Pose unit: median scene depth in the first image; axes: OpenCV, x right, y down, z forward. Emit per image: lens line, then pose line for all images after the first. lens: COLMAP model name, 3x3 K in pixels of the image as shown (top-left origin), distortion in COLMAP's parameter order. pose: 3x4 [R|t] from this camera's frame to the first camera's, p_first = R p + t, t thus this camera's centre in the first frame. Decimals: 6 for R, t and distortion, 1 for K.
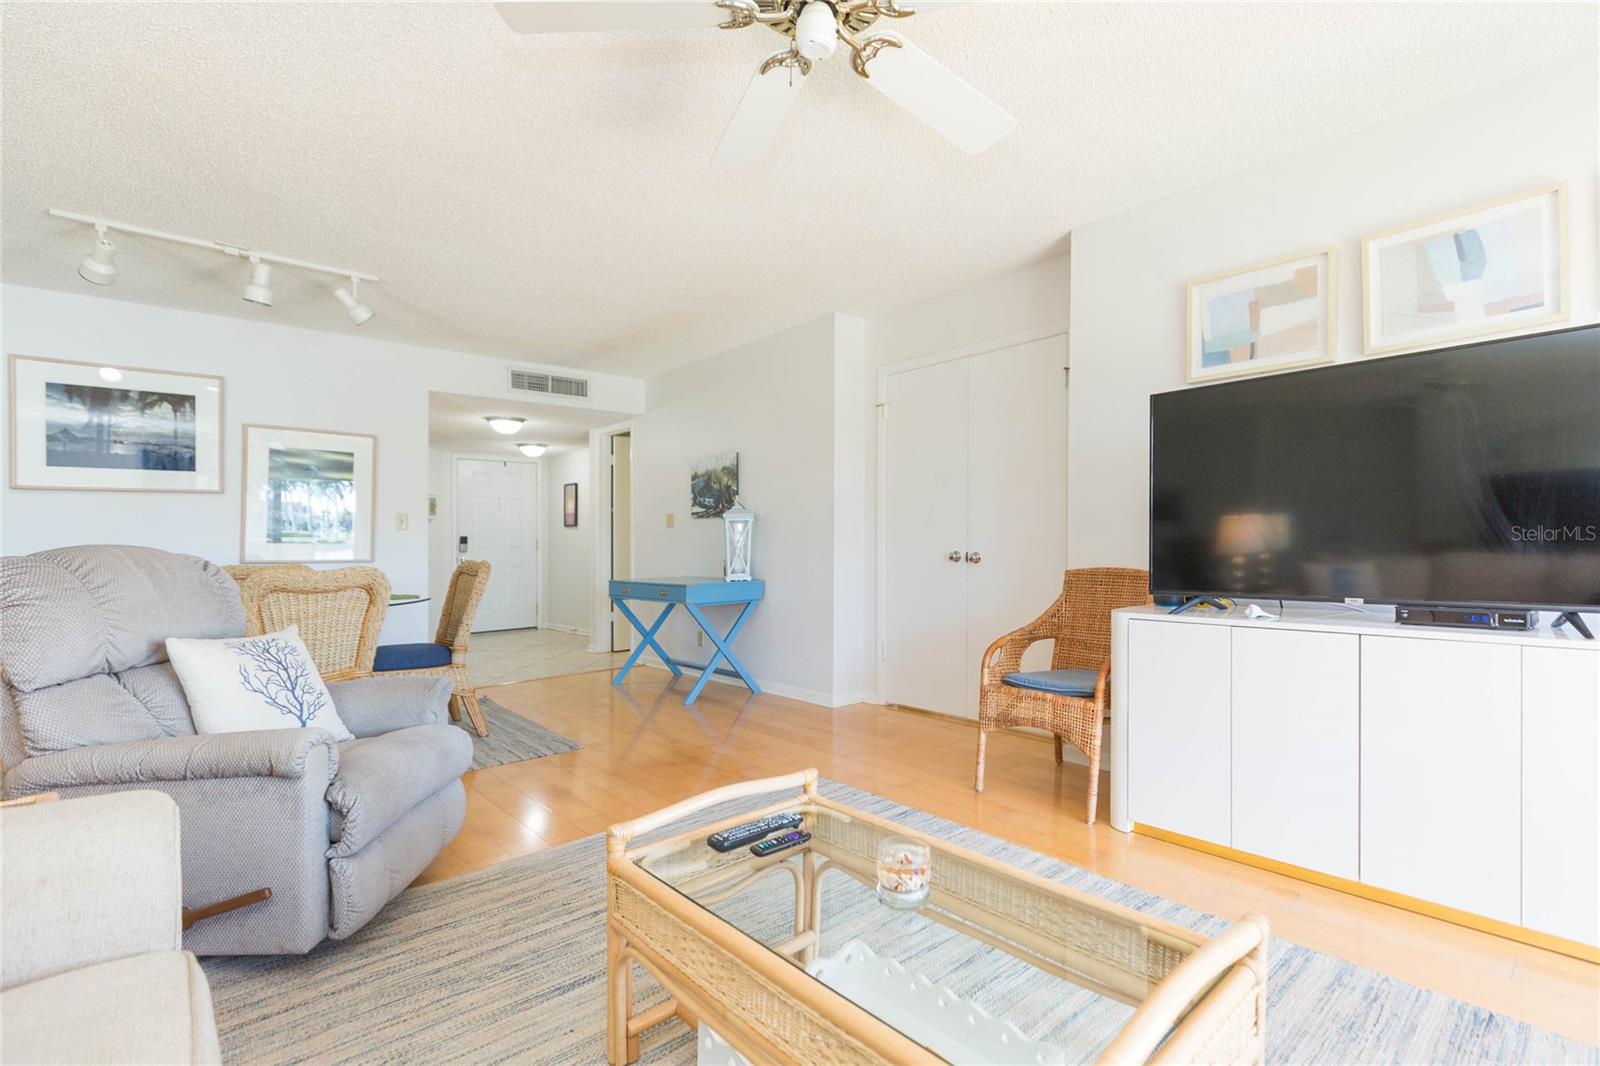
lens RADIAL K [[752.1, 0, 845.6], [0, 752.1, 546.5], [0, 0, 1]] dist [0.001529, 0.000876]
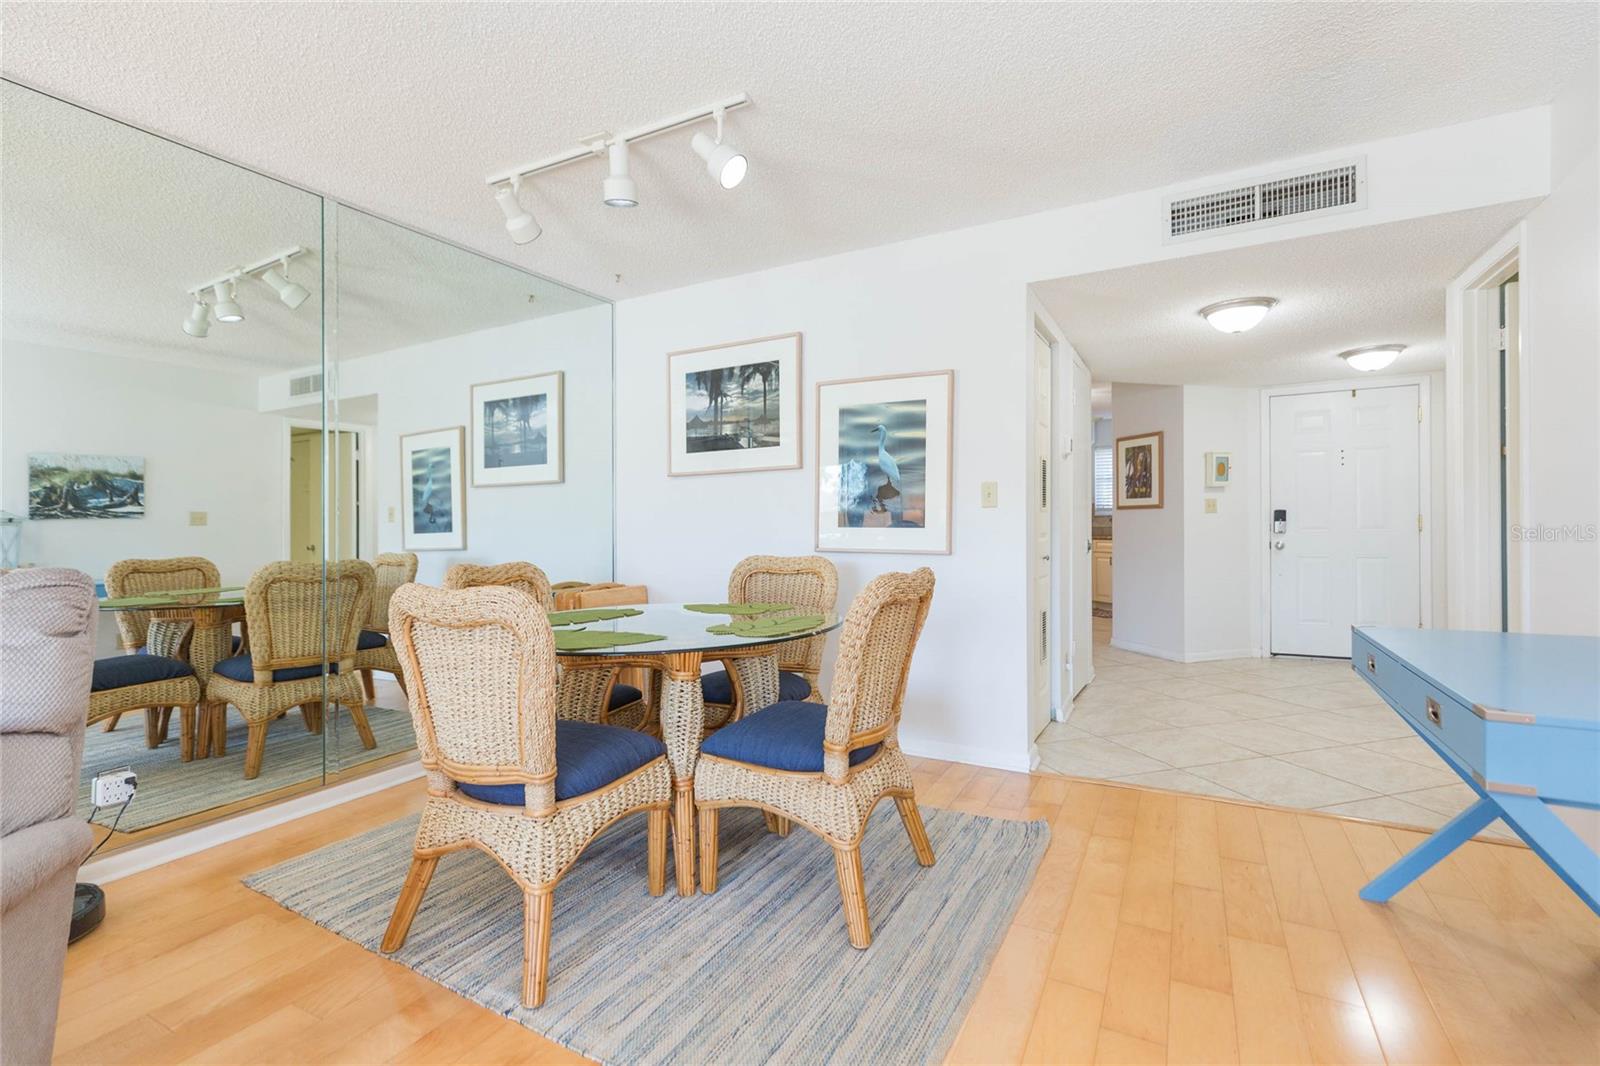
lens RADIAL K [[713.6, 0, 796.0], [0, 713.6, 520.0], [0, 0, 1]] dist [0.005294, -0.001037]
pose [[0.308622, 0.006626, -0.951162, -0.056529], [0.000787, 0.999974, 0.007222, -0.018088], [0.951185, -0.002977, 0.308608, 0.758813]]
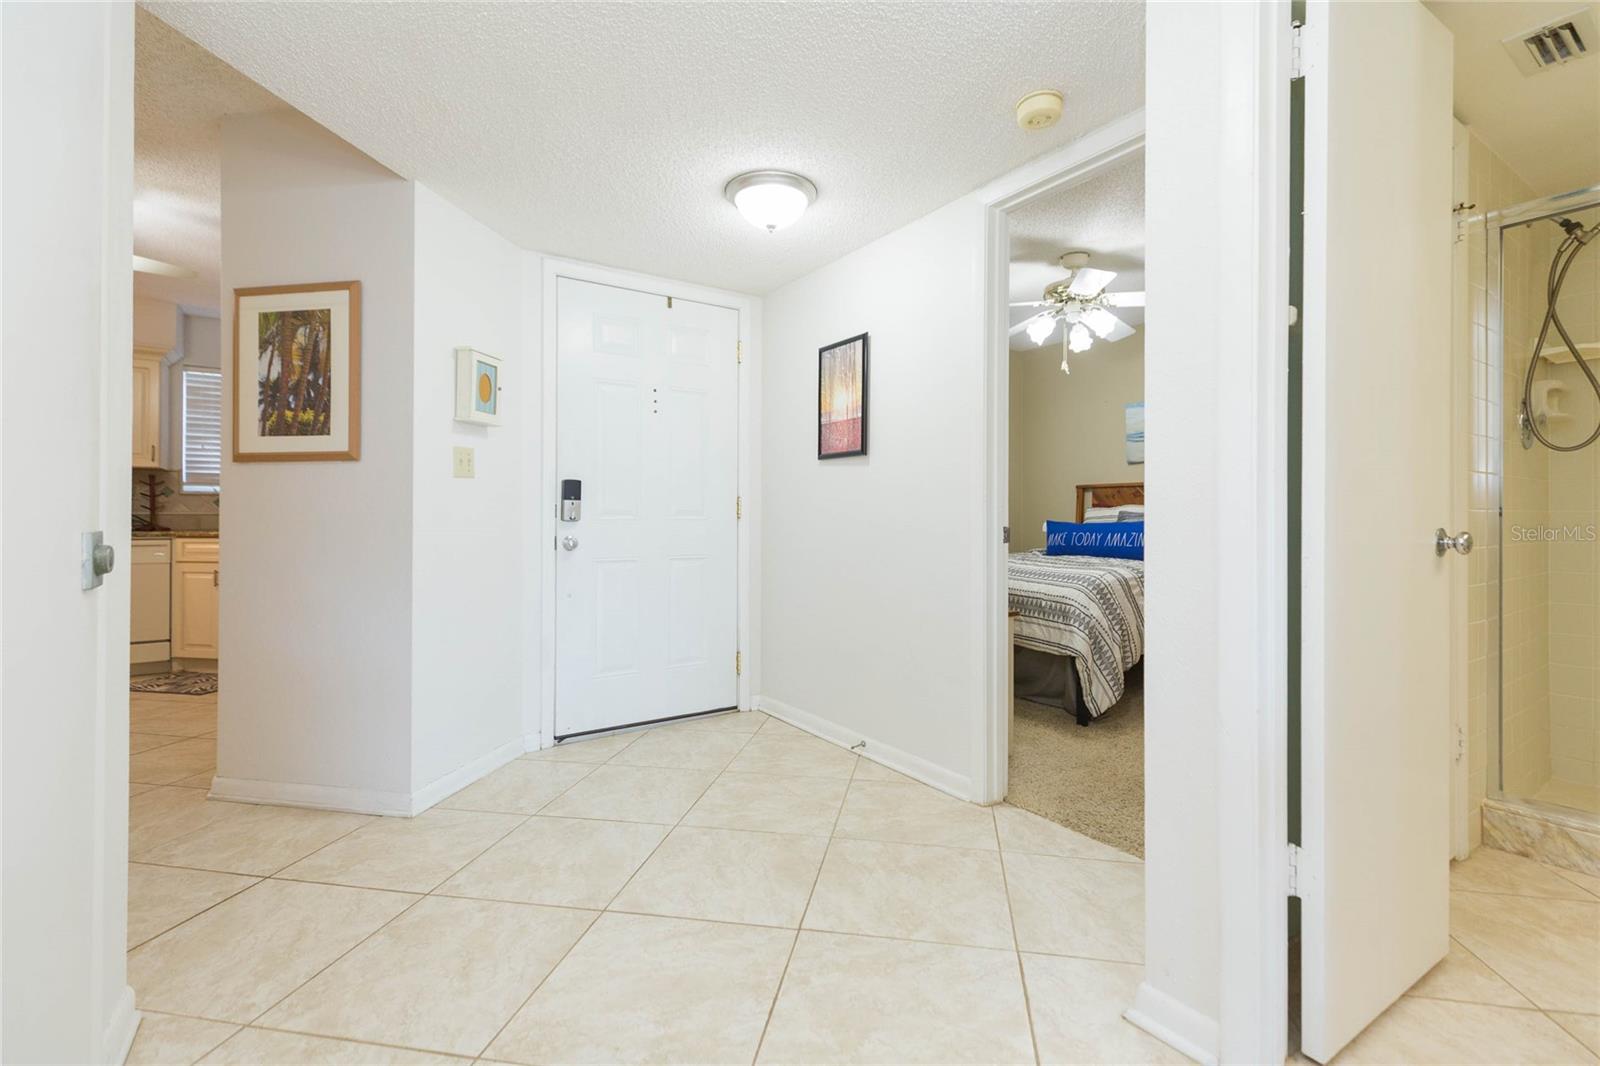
lens RADIAL K [[713.6, 0, 805.6], [0, 713.6, 524.3], [0, 0, 1]] dist [0.005294, -0.001037]
pose [[0.986509, 0.018013, -0.162710, -0.651036], [-0.017397, 0.999835, 0.005210, 0.010373], [0.162777, -0.002309, 0.986660, 1.300946]]
